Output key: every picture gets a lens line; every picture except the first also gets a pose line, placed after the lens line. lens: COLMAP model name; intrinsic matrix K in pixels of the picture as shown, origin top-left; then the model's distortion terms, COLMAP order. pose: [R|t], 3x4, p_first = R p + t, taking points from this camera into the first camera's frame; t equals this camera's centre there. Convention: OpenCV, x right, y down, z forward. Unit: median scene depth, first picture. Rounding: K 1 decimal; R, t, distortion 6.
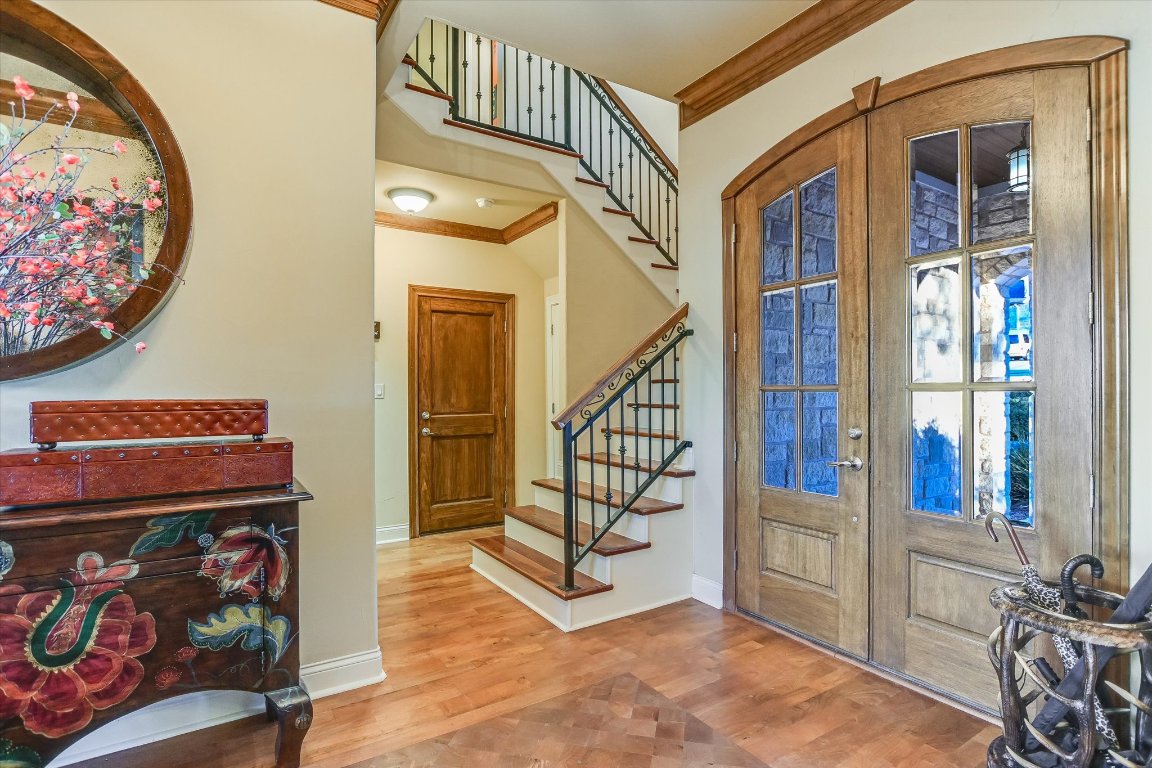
lens RADIAL K [[557.8, 0, 576.0], [0, 557.8, 384.0], [0, 0, 1]] dist [-0.017959, 0.000403]
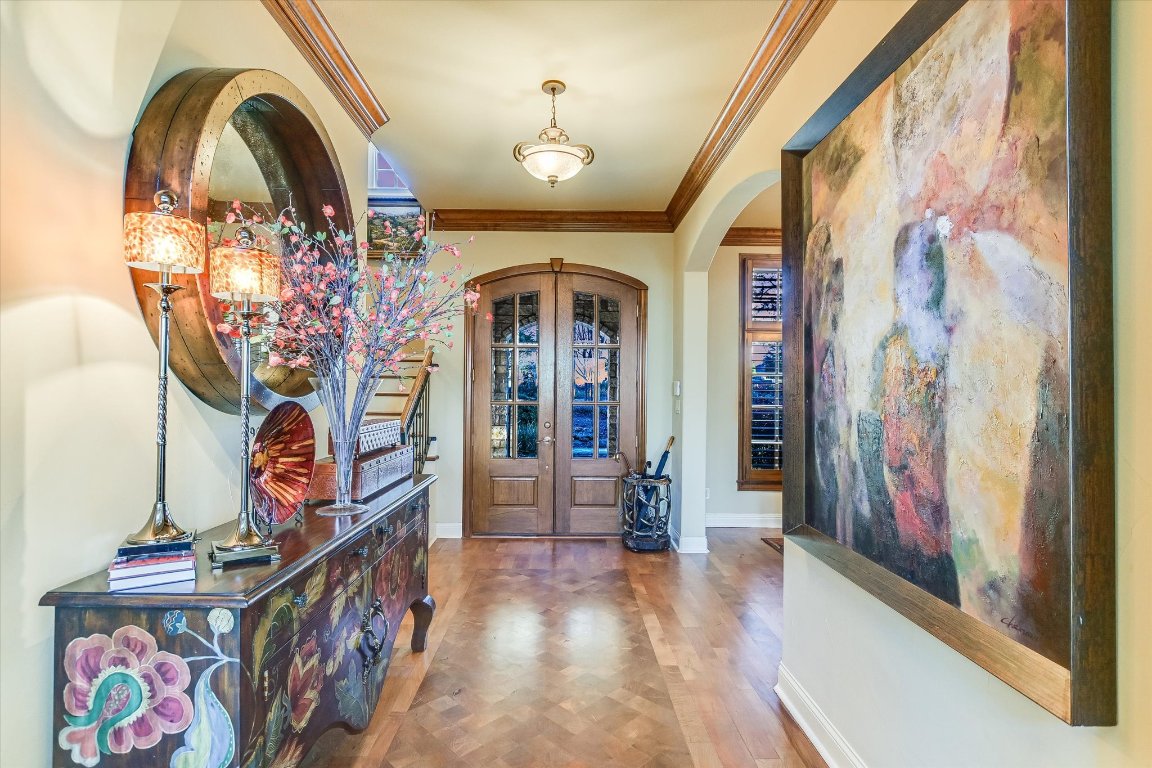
lens RADIAL K [[557.8, 0, 576.0], [0, 557.8, 384.0], [0, 0, 1]] dist [-0.017959, 0.000403]
pose [[0.513438, 0.019391, 0.857907, -1.248652], [-0.023301, 0.999691, -0.008651, -0.051433], [-0.857810, -0.015548, 0.513732, -0.157378]]
